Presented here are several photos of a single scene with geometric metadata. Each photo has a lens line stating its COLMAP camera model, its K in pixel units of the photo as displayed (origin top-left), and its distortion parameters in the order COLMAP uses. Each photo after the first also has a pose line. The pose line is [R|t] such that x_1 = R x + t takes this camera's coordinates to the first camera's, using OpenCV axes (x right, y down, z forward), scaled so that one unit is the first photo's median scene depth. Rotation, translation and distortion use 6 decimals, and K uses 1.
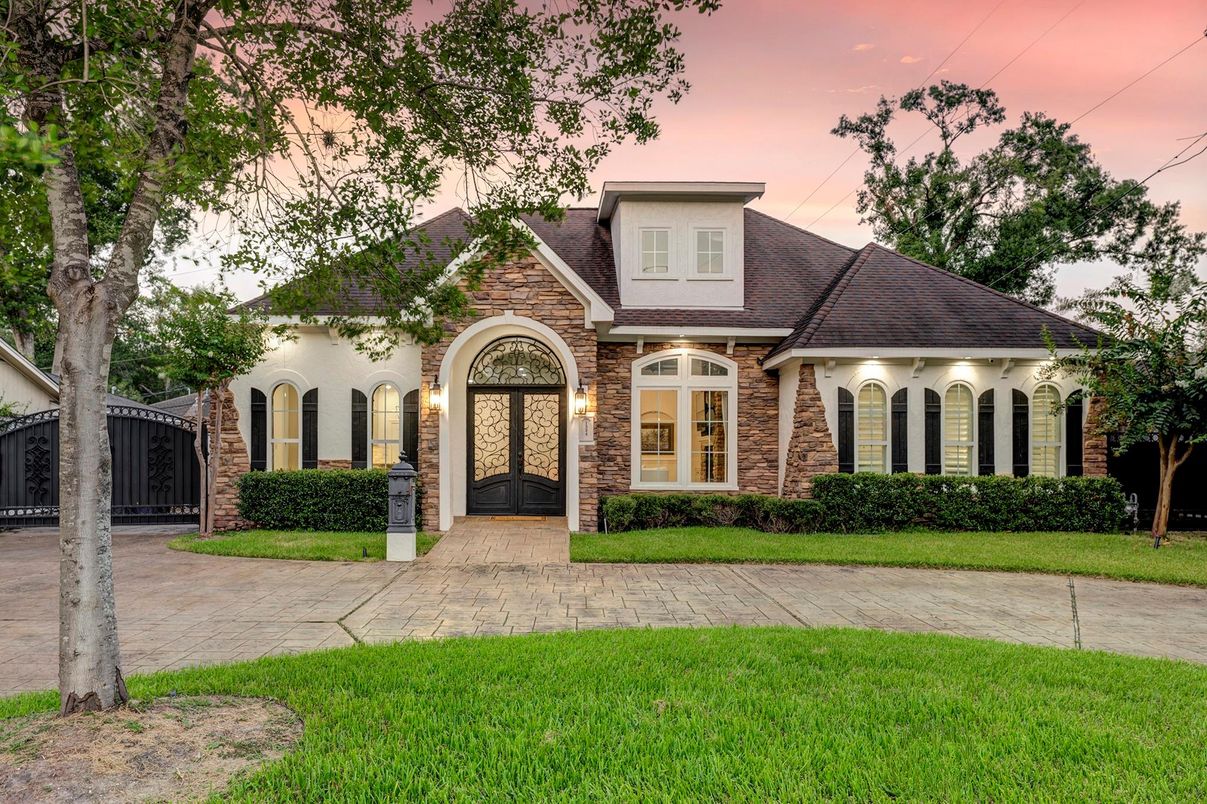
lens RADIAL K [[913.8, 0, 614.2], [0, 913.8, 450.4], [0, 0, 1]] dist [0.000183, 0.000441]
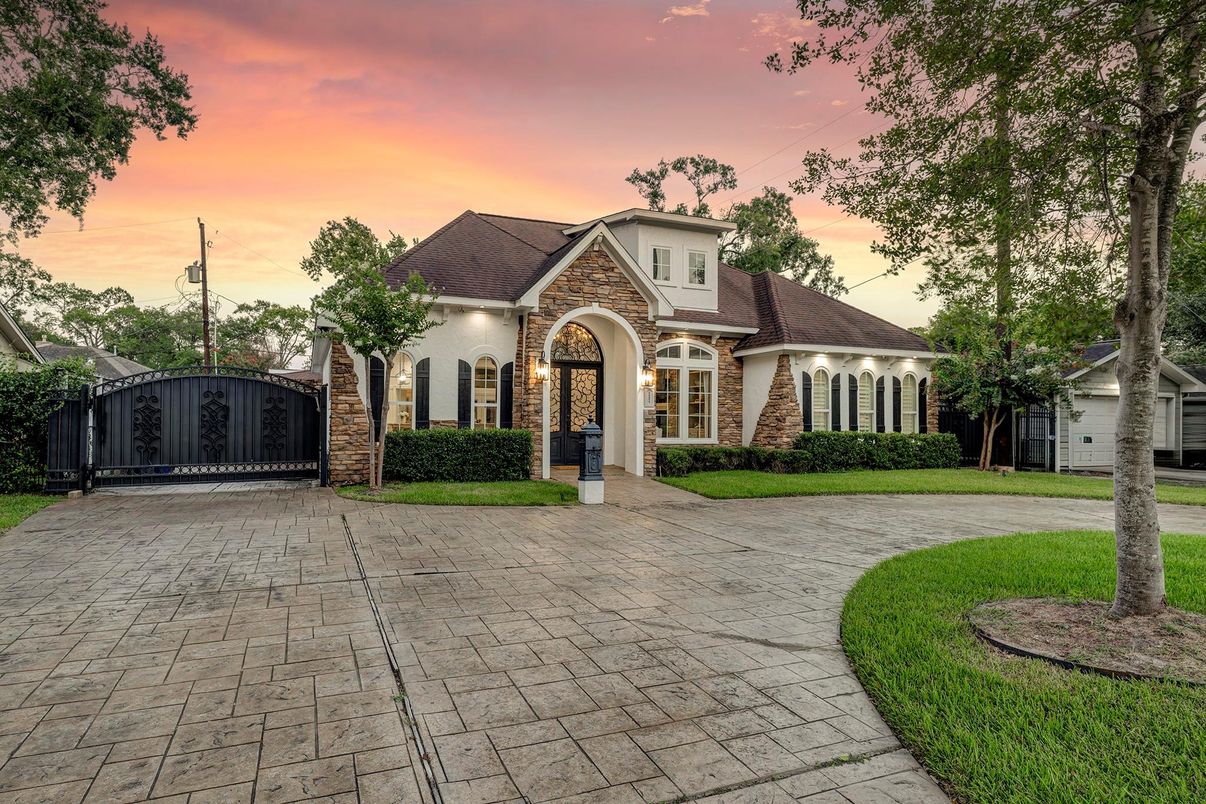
lens RADIAL K [[714.8, 0, 605.6], [0, 714.8, 401.1], [0, 0, 1]] dist [0.003332, -0.005129]
pose [[0.920321, 0.015409, 0.390860, -0.445997], [-0.009547, 0.999811, -0.016936, -0.000445], [-0.391047, 0.011855, 0.920294, 0.079267]]
